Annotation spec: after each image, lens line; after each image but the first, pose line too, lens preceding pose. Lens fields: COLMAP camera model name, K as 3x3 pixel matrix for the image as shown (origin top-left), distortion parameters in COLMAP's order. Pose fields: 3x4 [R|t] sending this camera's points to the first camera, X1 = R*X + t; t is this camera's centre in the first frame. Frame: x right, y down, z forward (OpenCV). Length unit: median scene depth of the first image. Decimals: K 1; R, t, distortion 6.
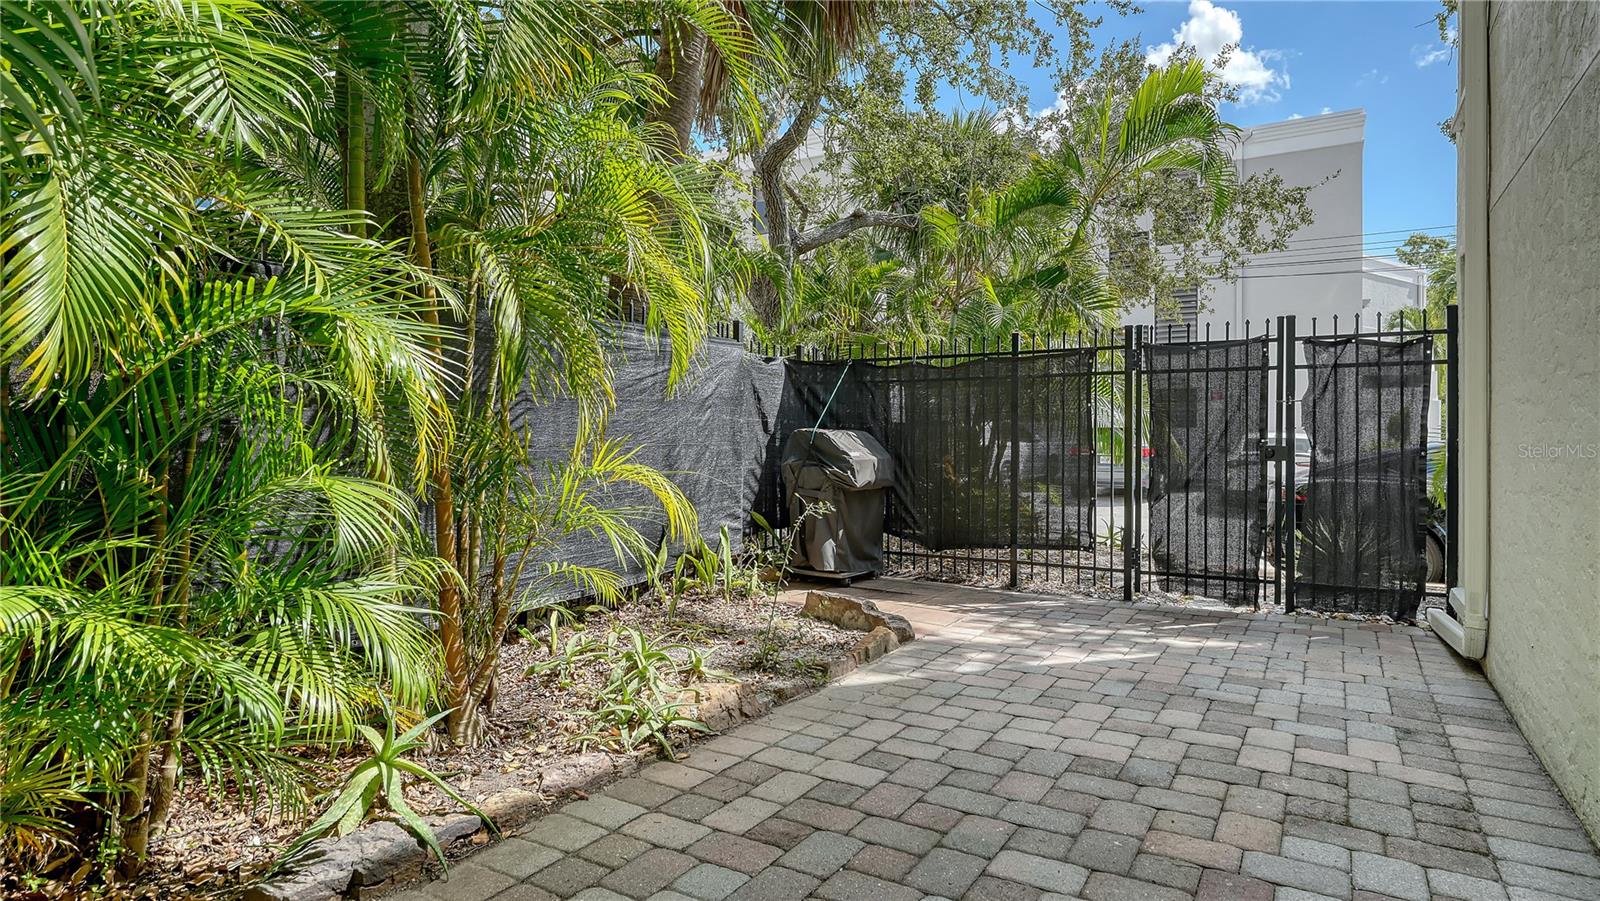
lens RADIAL K [[863.3, 0, 794.5], [0, 863.3, 439.0], [0, 0, 1]] dist [-0.000728, -0.001029]
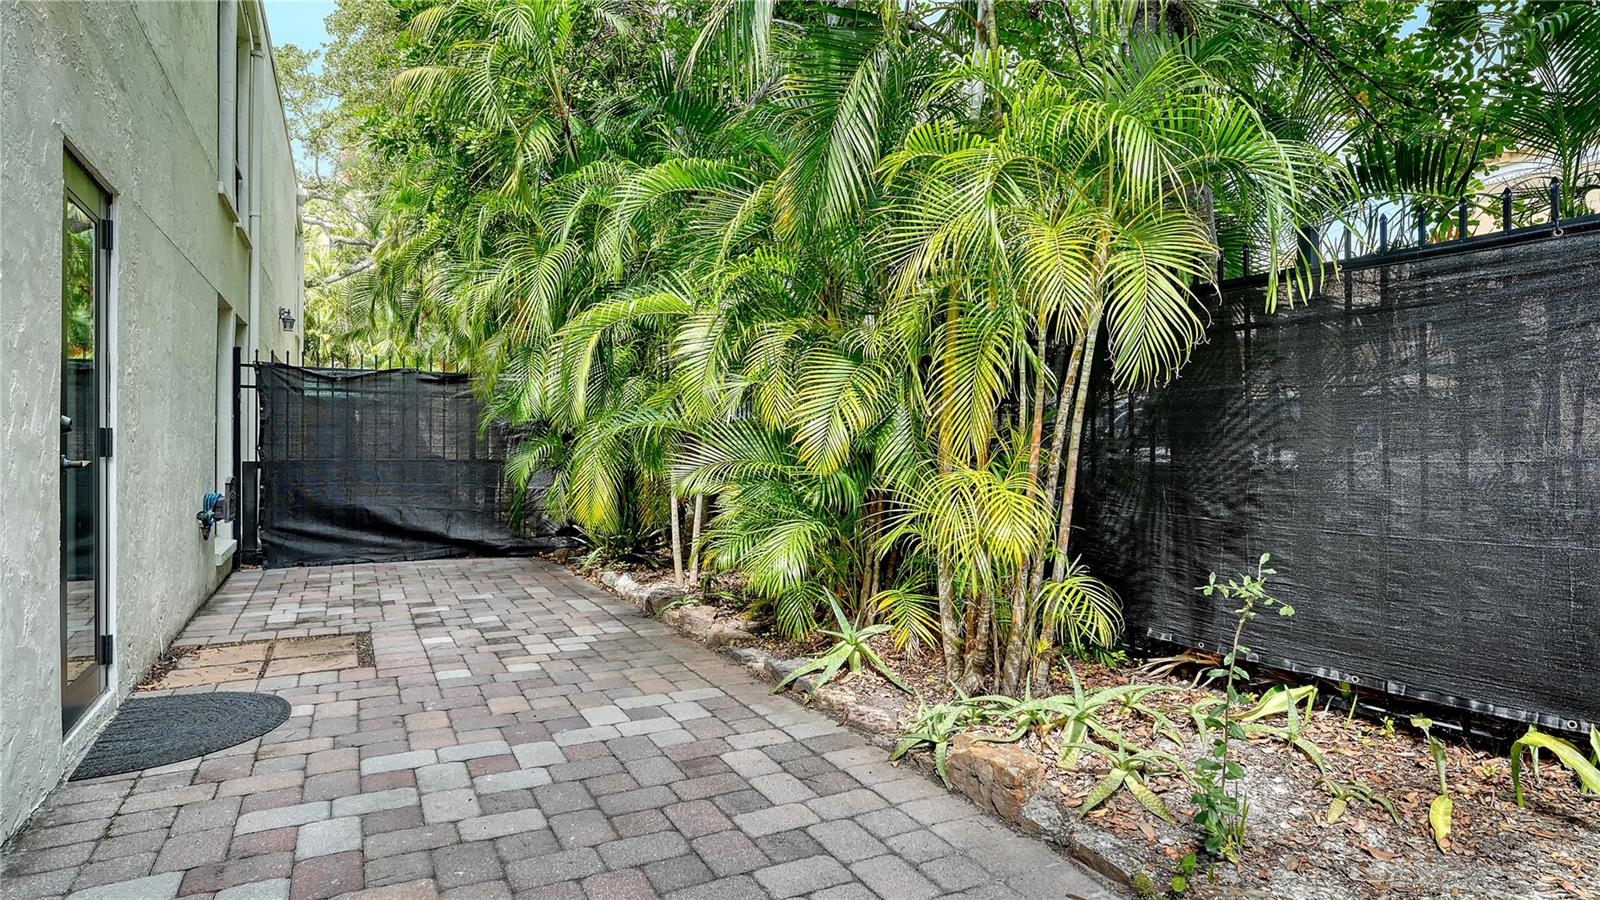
lens RADIAL K [[863.3, 0, 794.5], [0, 863.3, 438.5], [0, 0, 1]] dist [-0.000728, -0.001029]
pose [[-0.507295, -0.008747, -0.861728, 0.839463], [-0.007883, 0.999954, -0.005510, 0.001376], [0.861737, 0.003998, -0.507340, 1.497470]]
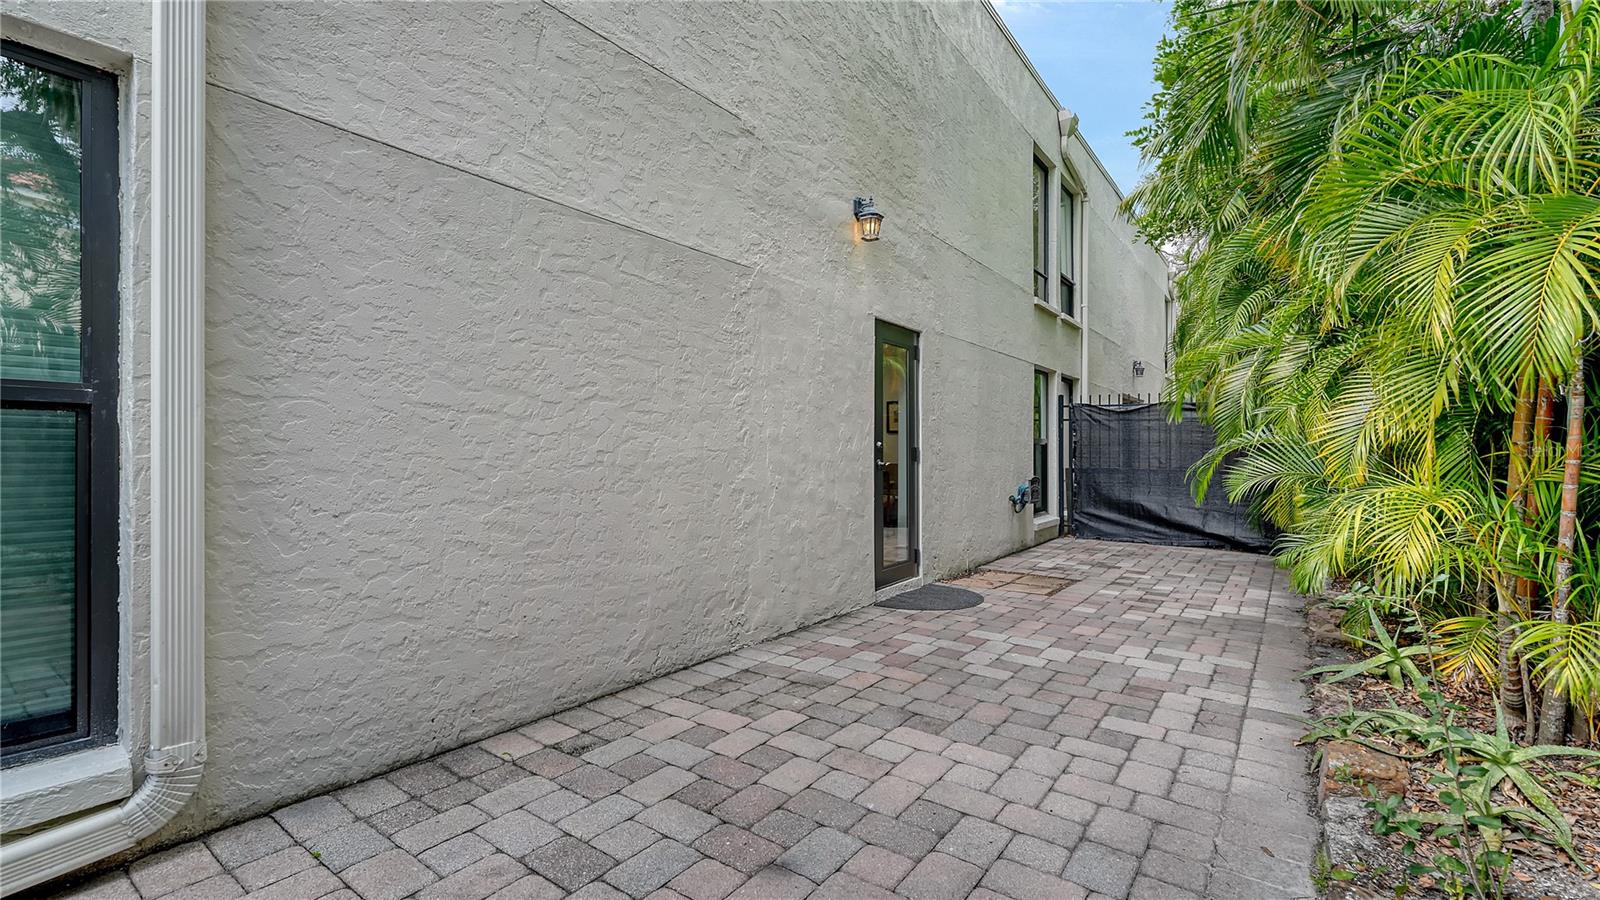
lens RADIAL K [[688.1, 0, 800.0], [0, 688.1, 450.0], [0, 0, 1]] dist [-0.000539, -0.000018]
pose [[-0.997970, -0.013014, 0.062343, 0.490141], [-0.012977, 0.999915, 0.000993, -0.002169], [-0.062351, 0.000182, -0.998054, 2.051786]]
